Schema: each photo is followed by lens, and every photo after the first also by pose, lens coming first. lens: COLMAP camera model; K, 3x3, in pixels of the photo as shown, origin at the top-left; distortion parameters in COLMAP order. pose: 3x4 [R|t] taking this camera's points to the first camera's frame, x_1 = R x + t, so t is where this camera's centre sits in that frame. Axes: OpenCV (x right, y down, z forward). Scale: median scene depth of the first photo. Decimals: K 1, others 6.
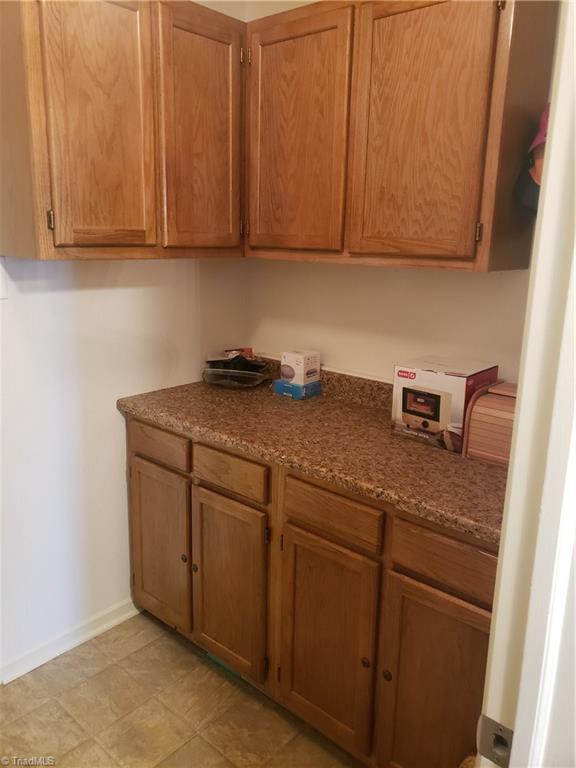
lens RADIAL K [[592.5, 0, 288.0], [0, 592.5, 384.0], [0, 0, 1]] dist [0.004837, 0.001041]
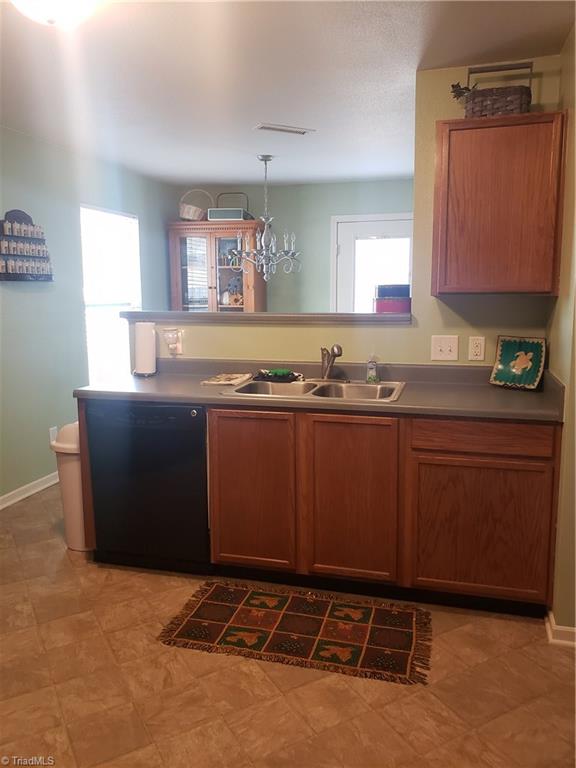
lens RADIAL K [[592.5, 0, 288.0], [0, 592.5, 384.0], [0, 0, 1]] dist [0.004837, 0.001041]
pose [[-0.944337, -0.061215, 0.323235, -1.033510], [0.073818, 0.918053, 0.389525, -0.391819], [-0.320591, 0.391704, -0.862432, 1.656315]]
